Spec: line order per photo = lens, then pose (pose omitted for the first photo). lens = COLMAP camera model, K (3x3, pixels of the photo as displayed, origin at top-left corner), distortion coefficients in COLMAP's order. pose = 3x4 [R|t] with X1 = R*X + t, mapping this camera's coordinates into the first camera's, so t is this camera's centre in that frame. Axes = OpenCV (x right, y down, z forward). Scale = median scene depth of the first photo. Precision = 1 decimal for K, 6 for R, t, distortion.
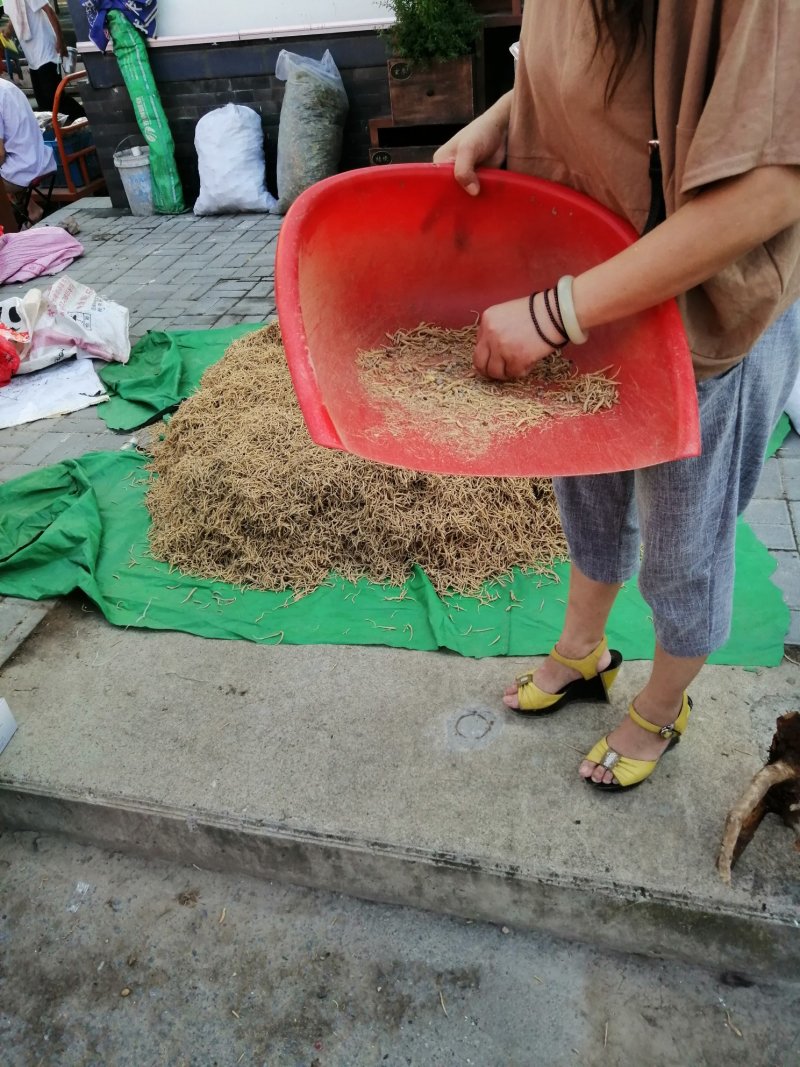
lens RADIAL K [[817.6, 0, 398.9], [0, 817.6, 530.1], [0, 0, 1]] dist [-0.009109, 0.034681]
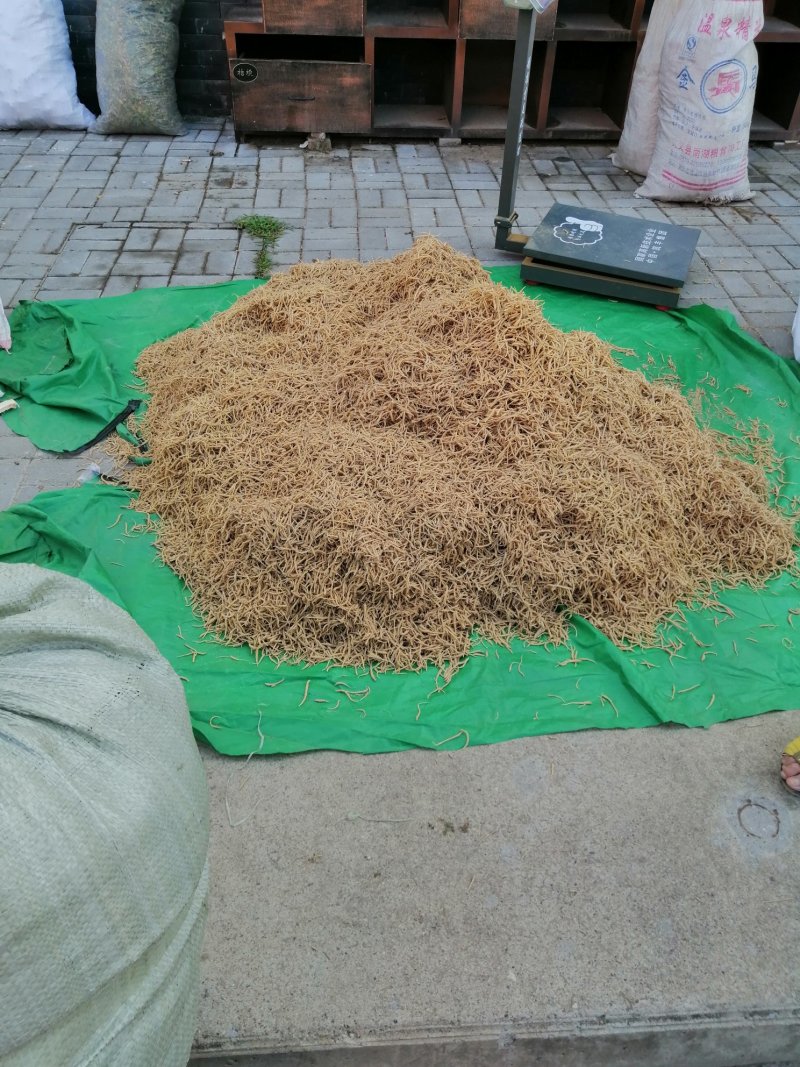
lens RADIAL K [[817.6, 0, 400.0], [0, 817.6, 535.8], [0, 0, 1]] dist [-0.009109, 0.034681]
pose [[0.944697, -0.109670, 0.309063, -0.397964], [0.079043, 0.990787, 0.109971, -0.143760], [-0.318276, -0.079460, 0.944662, 0.269278]]
